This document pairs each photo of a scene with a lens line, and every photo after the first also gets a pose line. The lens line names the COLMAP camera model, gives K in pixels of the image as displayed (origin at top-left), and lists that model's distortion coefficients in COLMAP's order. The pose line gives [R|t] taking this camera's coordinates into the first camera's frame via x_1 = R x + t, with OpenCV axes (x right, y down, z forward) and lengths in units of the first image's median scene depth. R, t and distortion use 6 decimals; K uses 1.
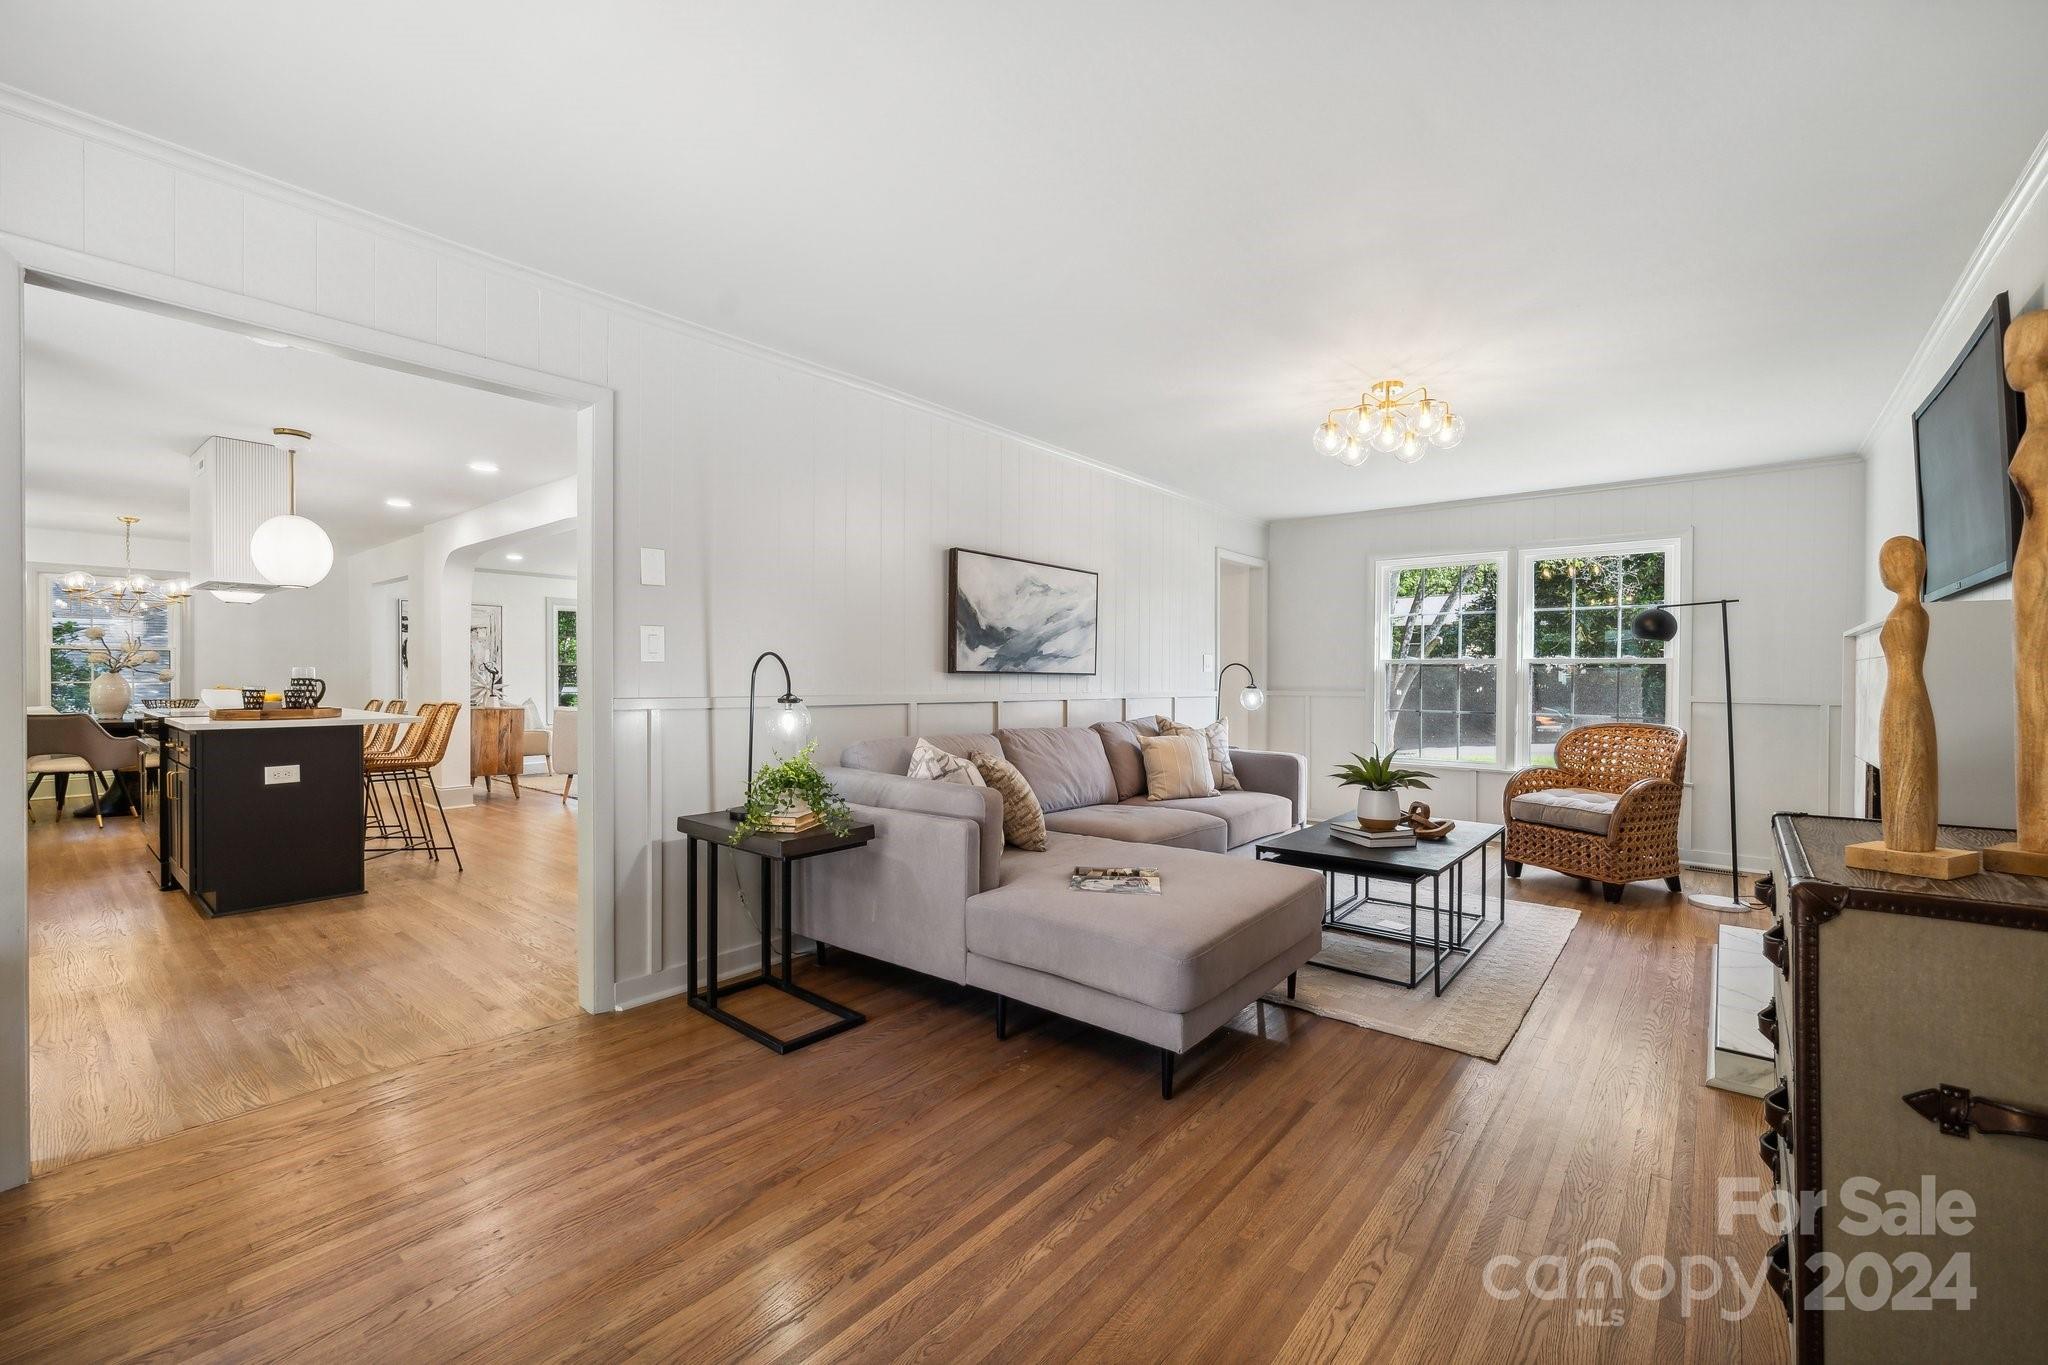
lens RADIAL K [[856.8, 0, 1037.9], [0, 856.8, 694.6], [0, 0, 1]] dist [-0.000411, -0.000014]
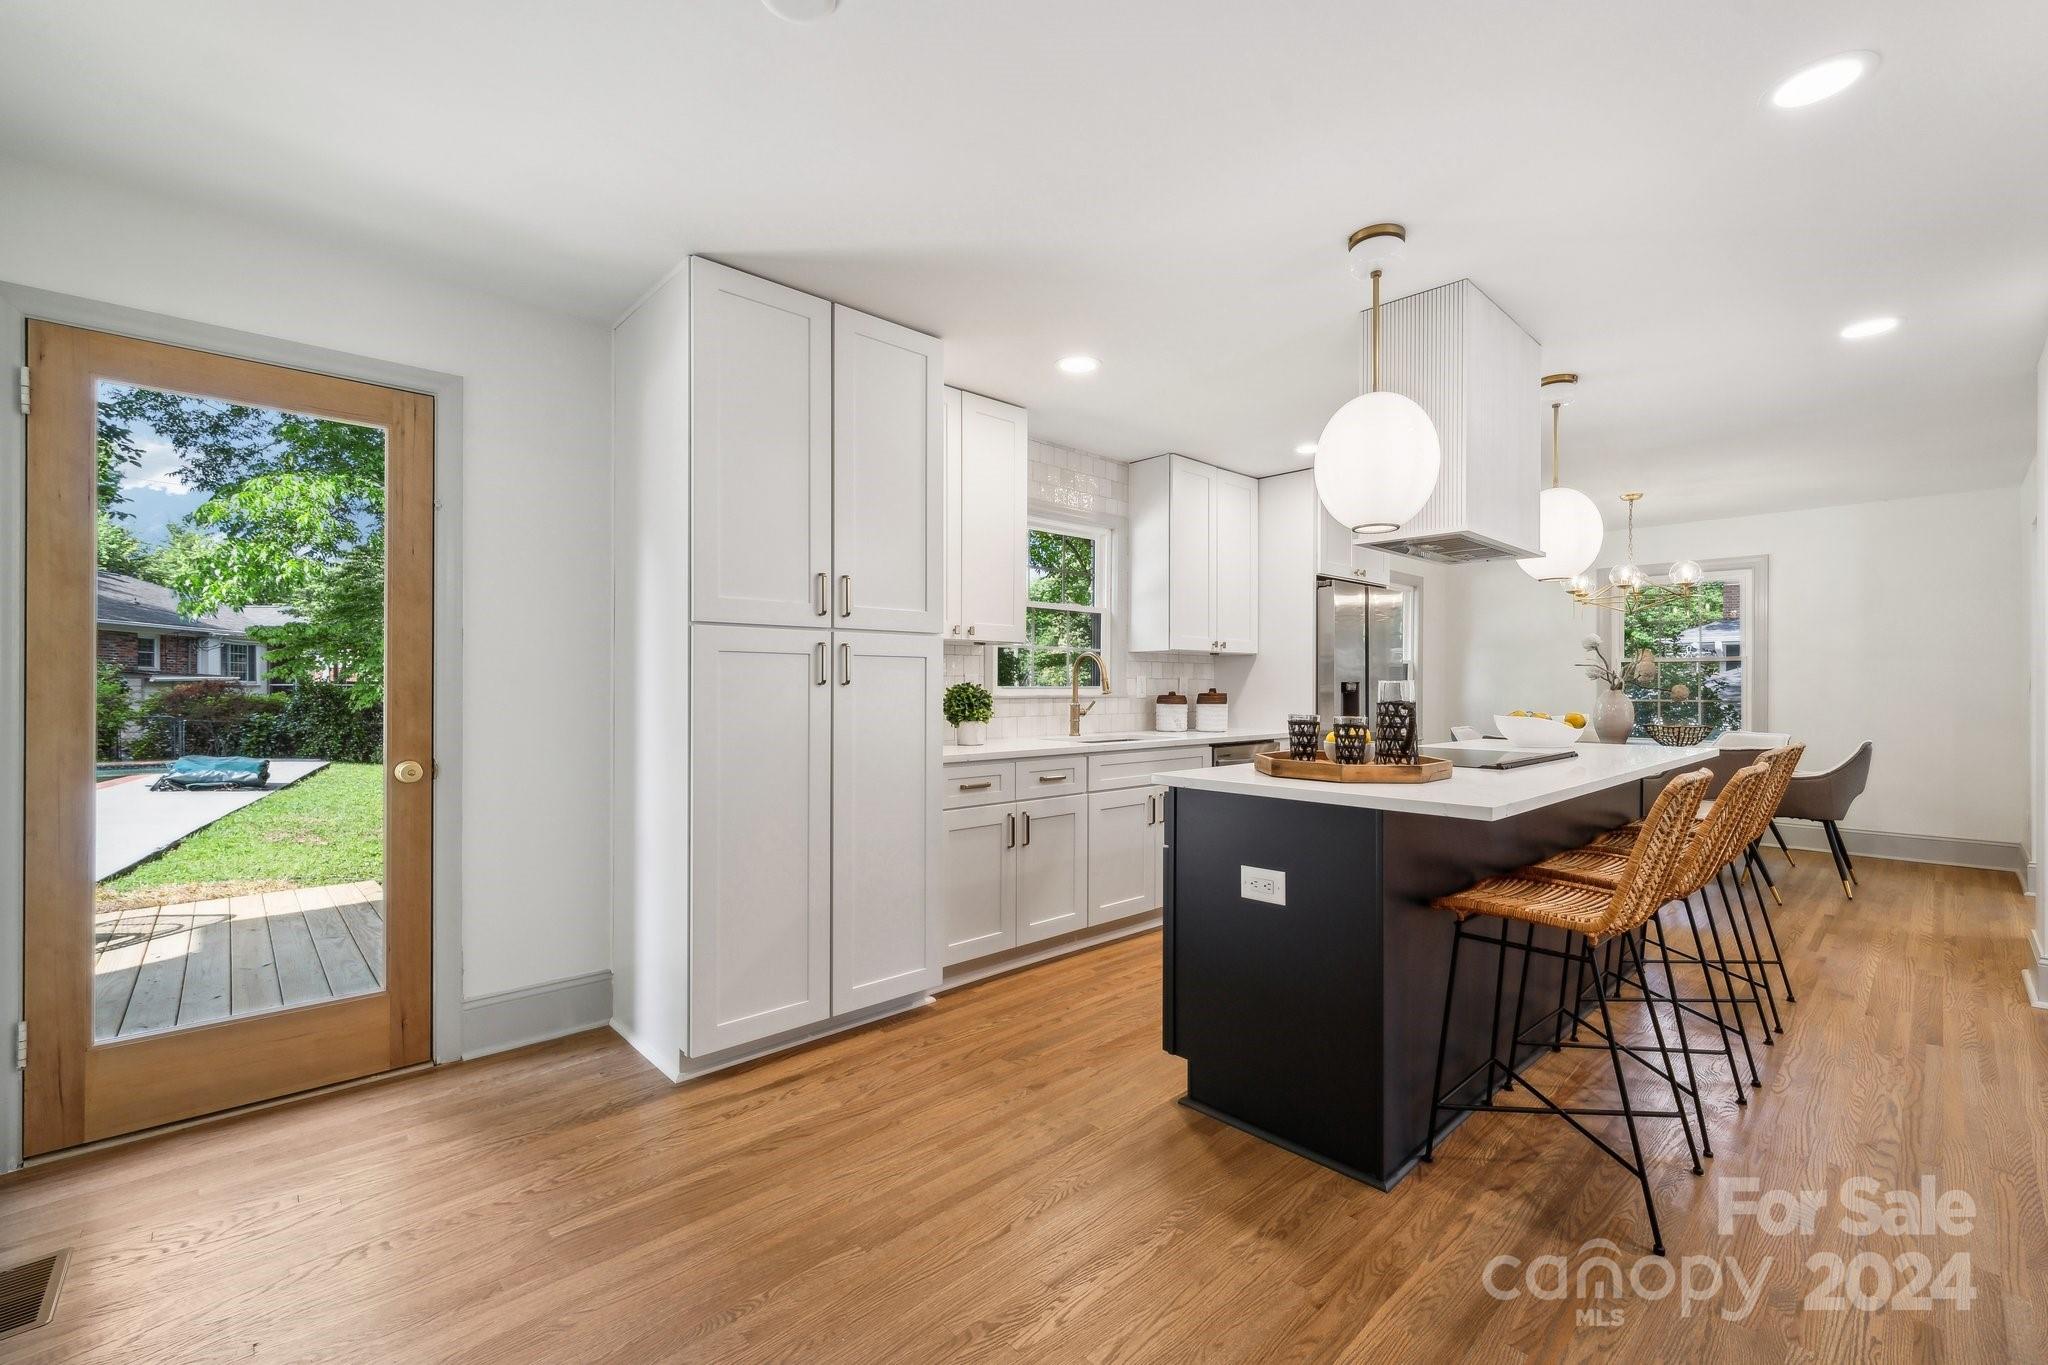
lens RADIAL K [[856.8, 0, 1036.8], [0, 856.8, 695.6], [0, 0, 1]] dist [-0.000411, -0.000014]
pose [[-0.118763, 0.000457, -0.992922, -0.319176], [-0.019752, 0.999801, 0.002822, -0.019475], [0.992726, 0.019947, -0.118731, 0.844764]]
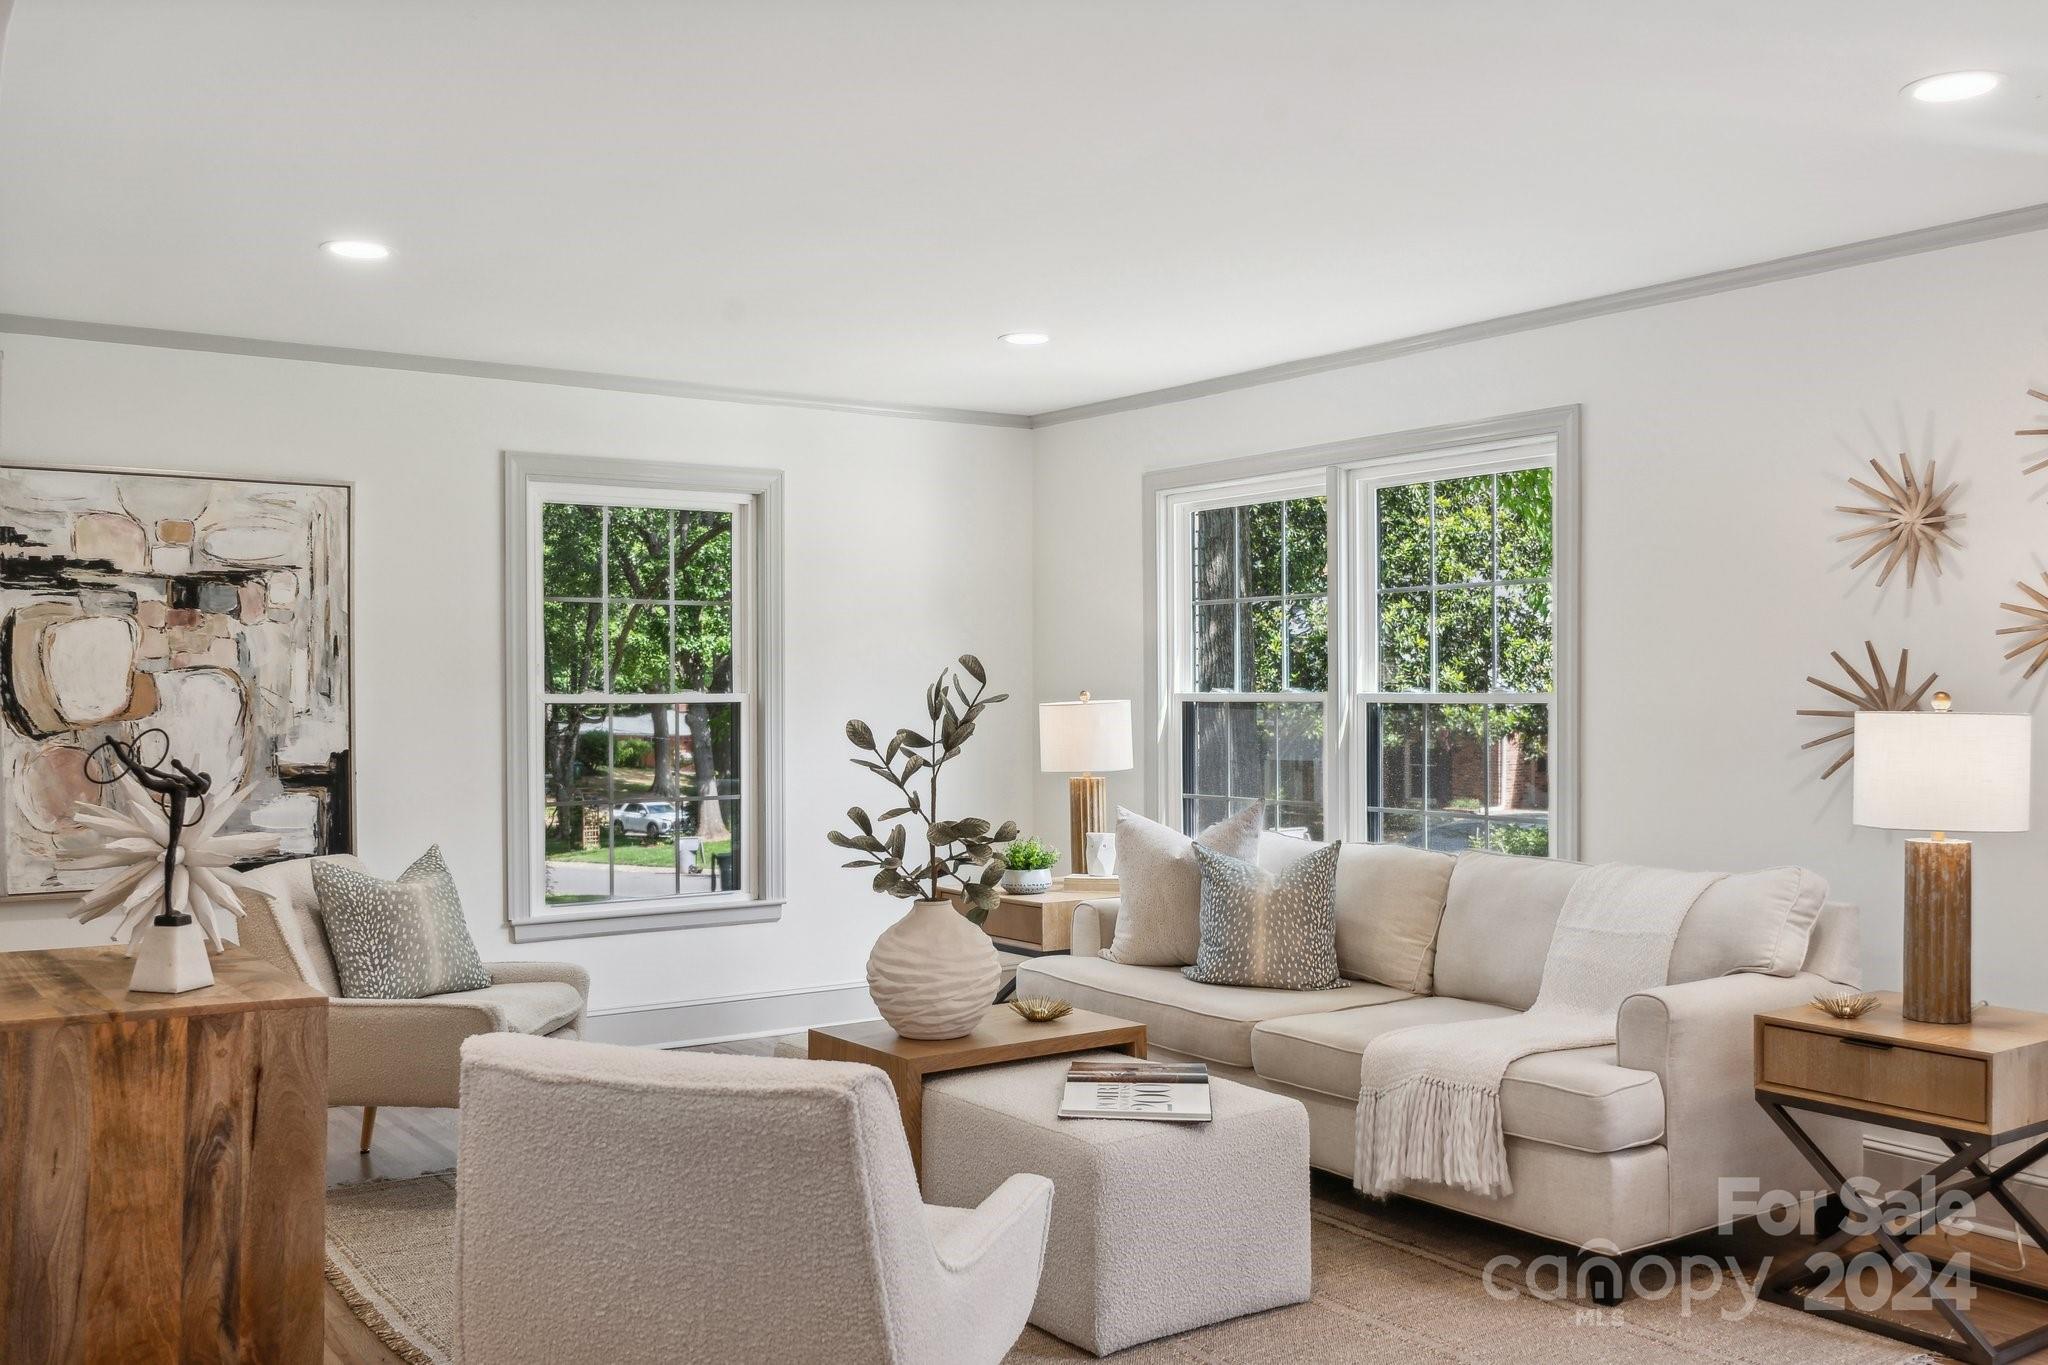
lens RADIAL K [[1829.6, 0, 1031.6], [0, 1829.6, 676.1], [0, 0, 1]] dist [0.006088, -0.007570]
pose [[0.964909, -0.014141, -0.262204, -0.616923], [0.008483, 0.999706, -0.022698, -0.065086], [0.262448, 0.019678, 0.964745, 1.147110]]
